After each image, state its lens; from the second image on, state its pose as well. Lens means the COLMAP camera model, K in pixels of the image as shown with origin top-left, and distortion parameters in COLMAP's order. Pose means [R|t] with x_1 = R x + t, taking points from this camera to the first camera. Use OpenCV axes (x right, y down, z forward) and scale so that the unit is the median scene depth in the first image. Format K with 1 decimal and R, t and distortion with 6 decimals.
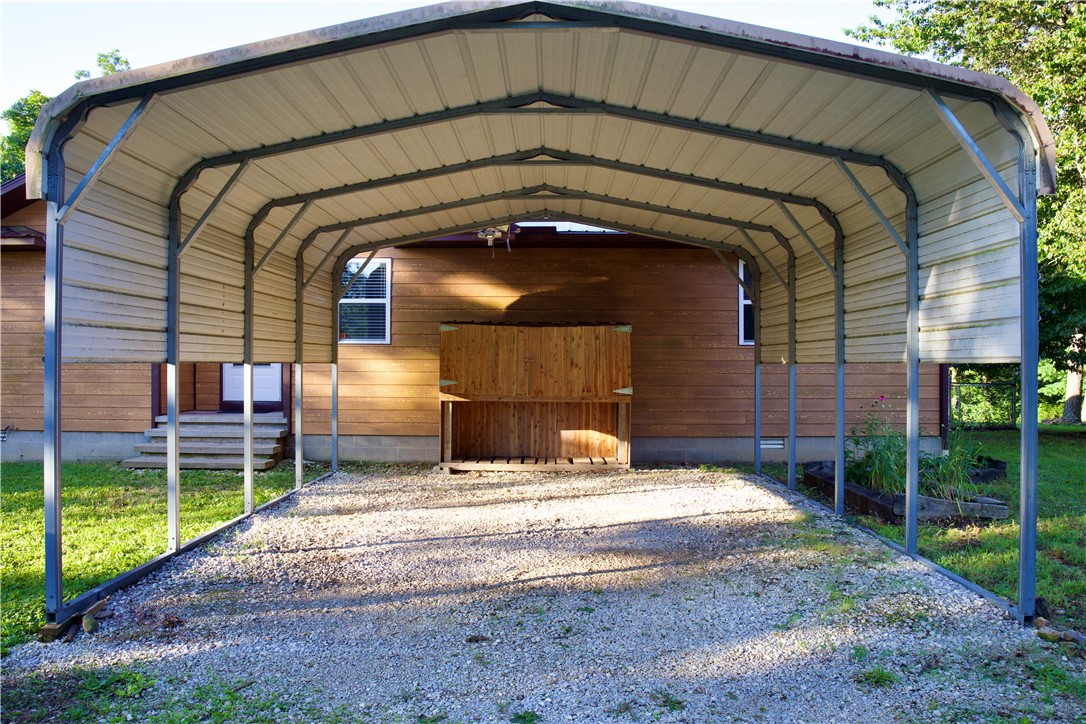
lens RADIAL K [[806.1, 0, 543.0], [0, 806.1, 362.0], [0, 0, 1]] dist [-0.087041, 0.002767]
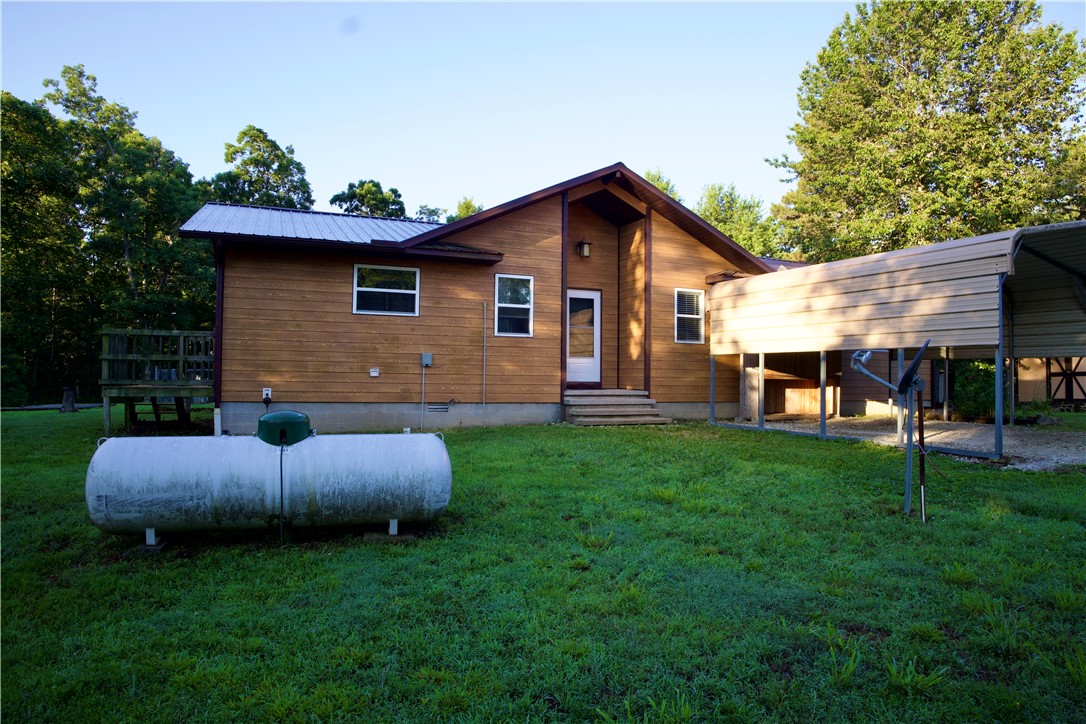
lens RADIAL K [[663.6, 0, 543.0], [0, 663.6, 362.0], [0, 0, 1]] dist [-0.130801, 0.044251]
pose [[0.918837, 0.017407, 0.394254, -1.004807], [-0.011764, 0.999791, -0.016726, 0.038454], [-0.394463, 0.010730, 0.918849, -0.064167]]
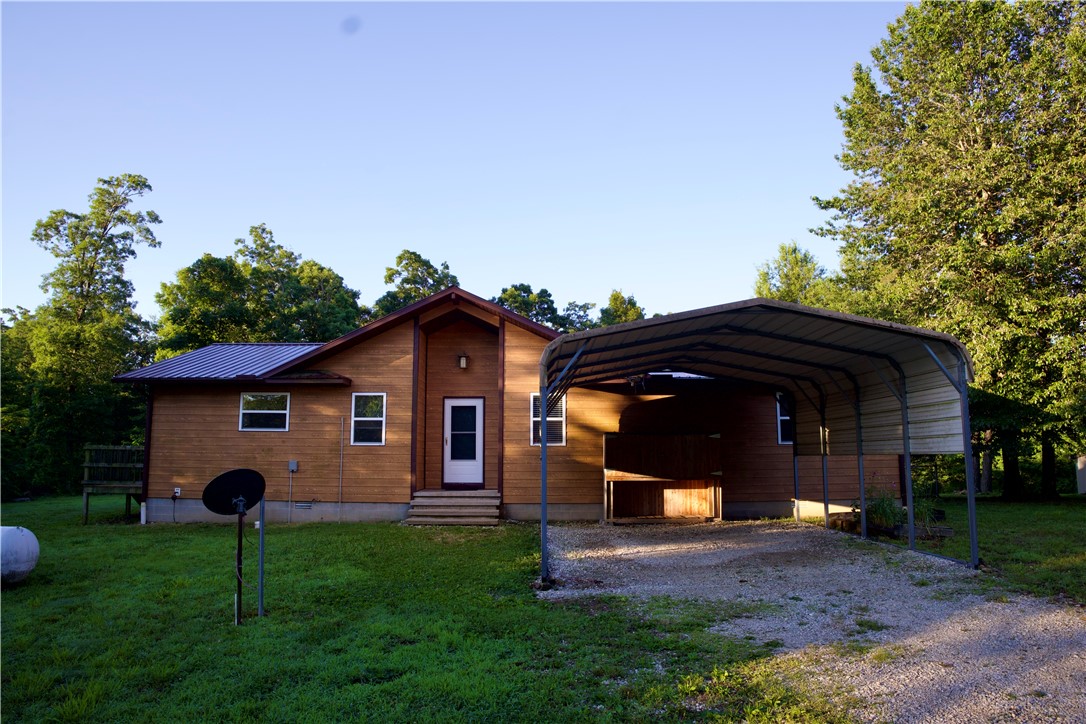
lens RADIAL K [[663.6, 0, 543.0], [0, 663.6, 362.0], [0, 0, 1]] dist [-0.130801, 0.044251]
pose [[0.999908, -0.003539, 0.013084, -0.254534], [0.005310, 0.990430, -0.137915, -0.006453], [-0.012471, 0.137972, 0.990358, -0.336154]]
